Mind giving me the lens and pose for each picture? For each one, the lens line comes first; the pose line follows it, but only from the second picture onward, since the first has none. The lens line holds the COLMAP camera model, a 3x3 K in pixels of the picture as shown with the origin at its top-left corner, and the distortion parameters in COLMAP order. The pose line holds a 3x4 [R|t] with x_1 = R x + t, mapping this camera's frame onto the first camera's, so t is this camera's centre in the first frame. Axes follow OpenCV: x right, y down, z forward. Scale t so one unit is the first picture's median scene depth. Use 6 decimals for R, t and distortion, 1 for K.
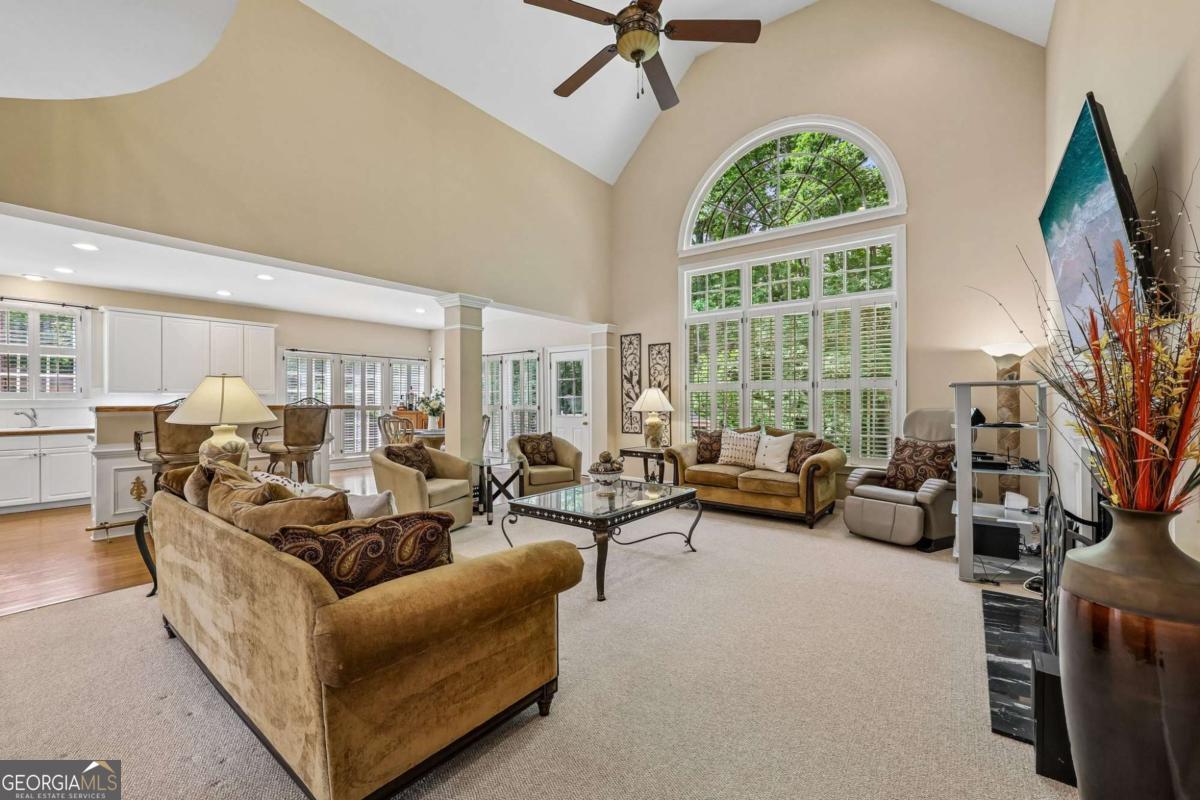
lens RADIAL K [[494.5, 0, 596.1], [0, 494.5, 400.8], [0, 0, 1]] dist [-0.002105, -0.001542]
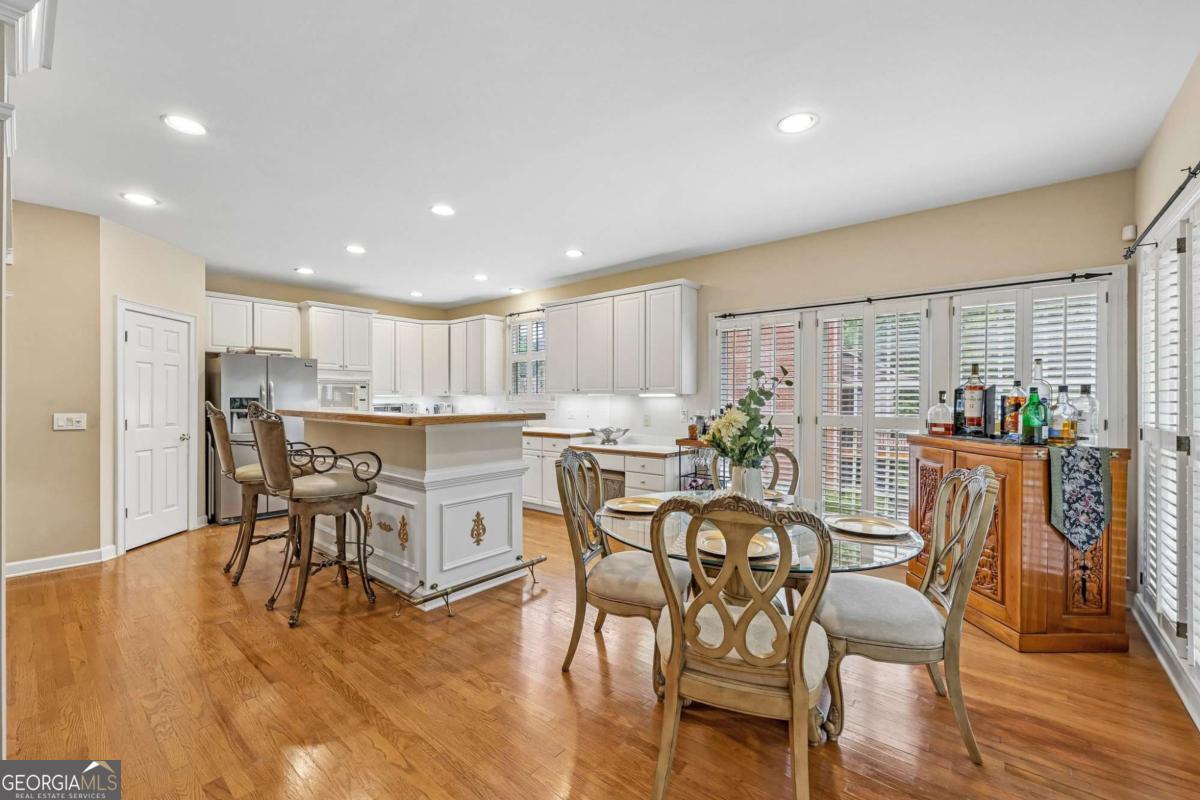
lens RADIAL K [[494.5, 0, 598.4], [0, 494.5, 399.7], [0, 0, 1]] dist [-0.002105, -0.001542]
pose [[-0.052451, 0.004503, -0.998613, -0.035654], [-0.000580, 0.999990, 0.004540, -0.008723], [0.998623, 0.000817, -0.052448, 1.043967]]
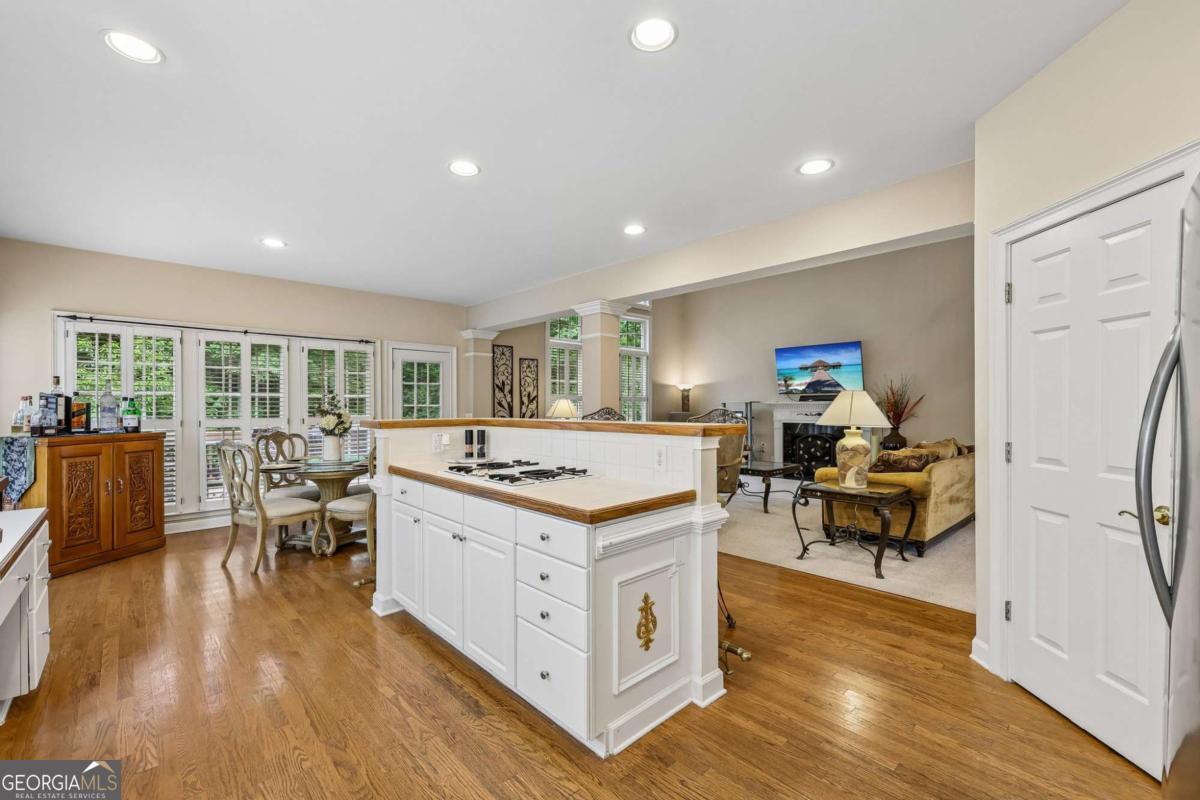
lens RADIAL K [[494.5, 0, 599.2], [0, 494.5, 411.8], [0, 0, 1]] dist [-0.002105, -0.001542]
pose [[0.149324, -0.009347, 0.988744, -0.966465], [-0.000641, 0.999954, 0.009549, -0.005017], [-0.988788, -0.002059, 0.149311, 0.669978]]
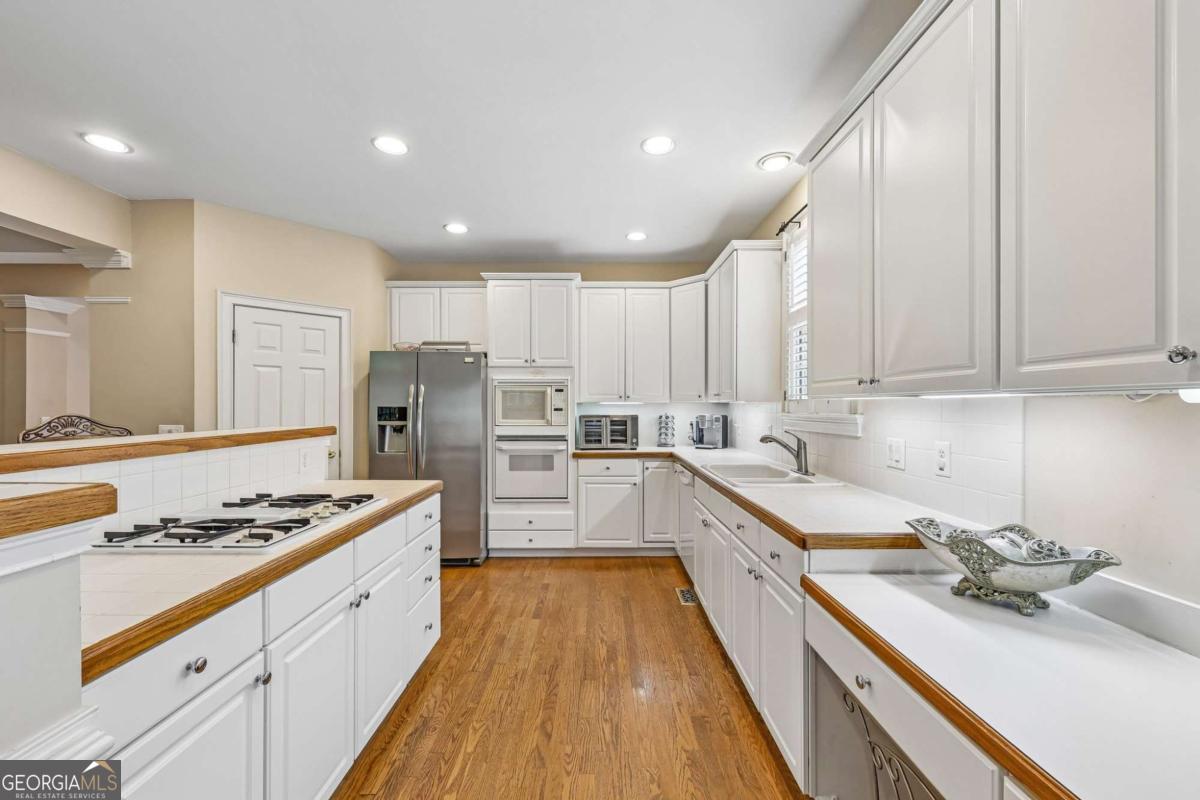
lens RADIAL K [[494.5, 0, 593.0], [0, 494.5, 406.2], [0, 0, 1]] dist [-0.002105, -0.001542]
pose [[-0.799417, 0.003010, -0.600769, -0.591185], [0.001765, 0.999995, 0.002661, -0.009872], [0.600774, 0.001067, -0.799418, 1.078041]]
